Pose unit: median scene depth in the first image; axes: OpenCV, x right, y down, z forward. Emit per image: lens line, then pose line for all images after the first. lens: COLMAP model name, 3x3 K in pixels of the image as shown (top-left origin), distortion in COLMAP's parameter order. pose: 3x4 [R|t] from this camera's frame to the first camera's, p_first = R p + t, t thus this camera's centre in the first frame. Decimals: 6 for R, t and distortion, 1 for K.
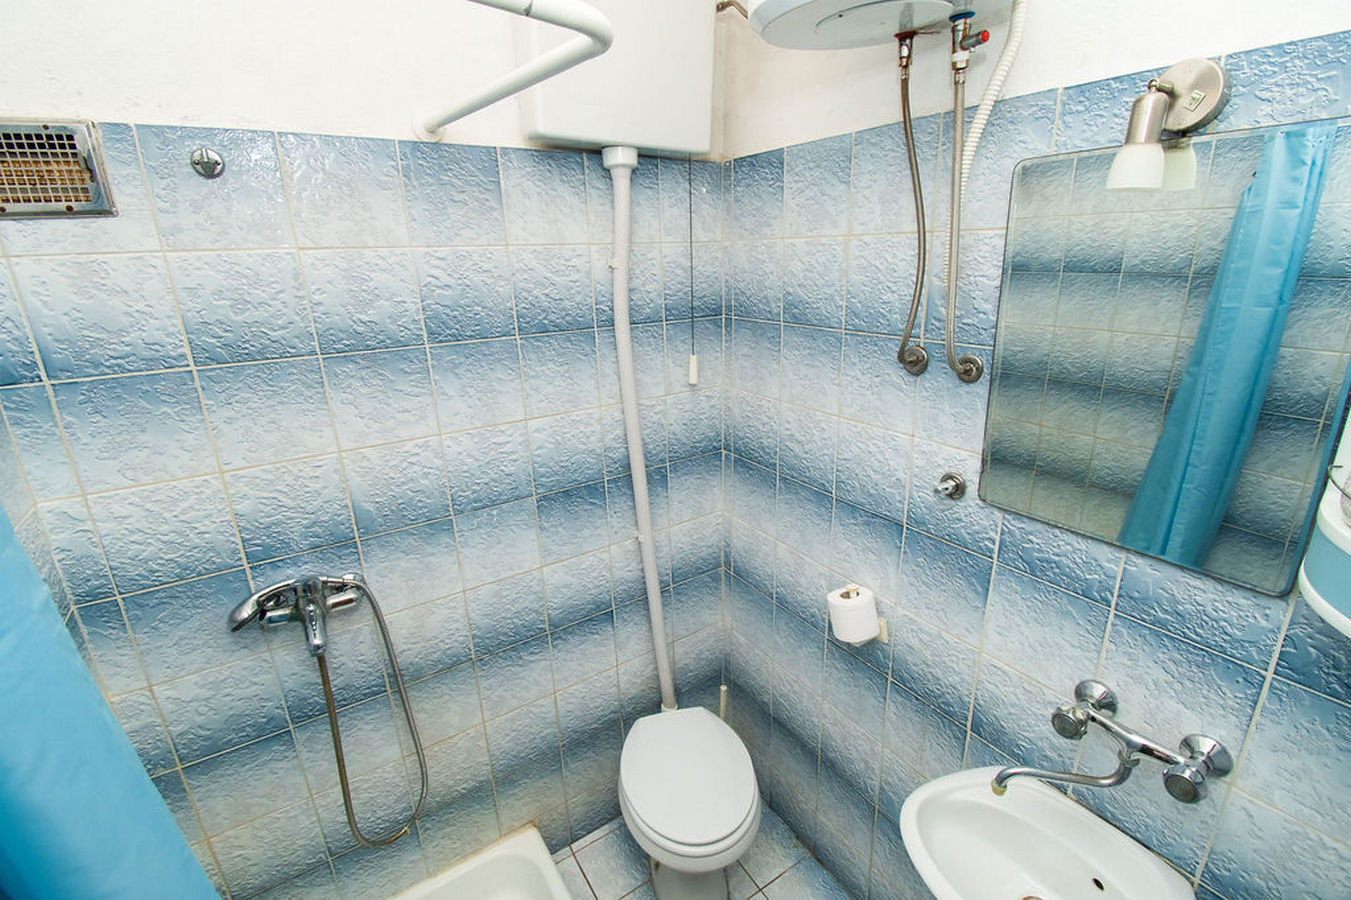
lens RADIAL K [[606.3, 0, 674.6], [0, 606.3, 445.4], [0, 0, 1]] dist [0.015793, -0.021253]
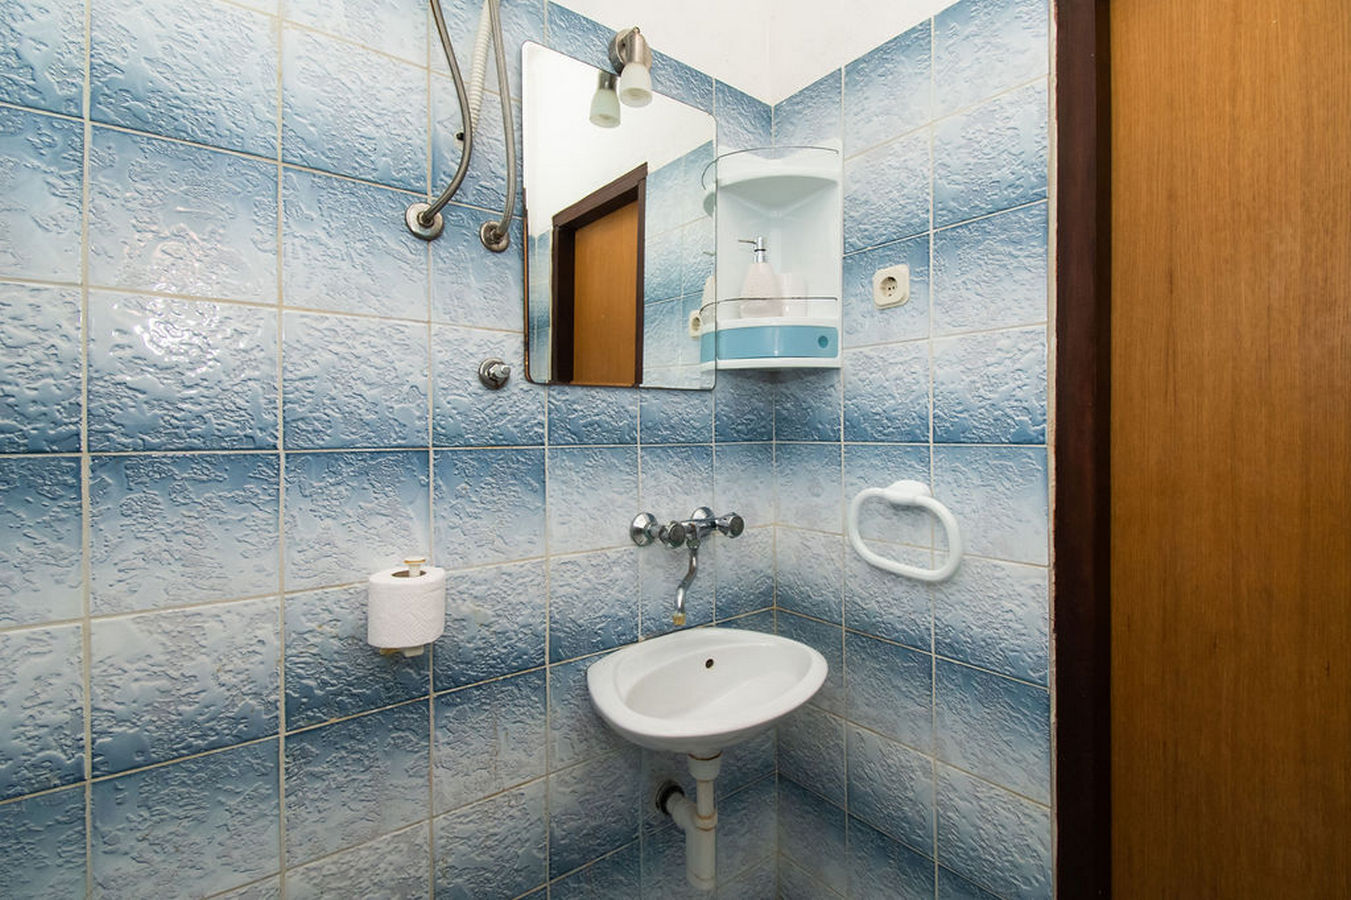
lens RADIAL K [[606.3, 0, 674.6], [0, 606.3, 445.4], [0, 0, 1]] dist [0.015793, -0.021253]
pose [[-0.080637, 0.010595, 0.996687, -0.420637], [0.308398, 0.951142, 0.014840, 0.228462], [-0.947834, 0.308573, -0.079965, 0.853569]]
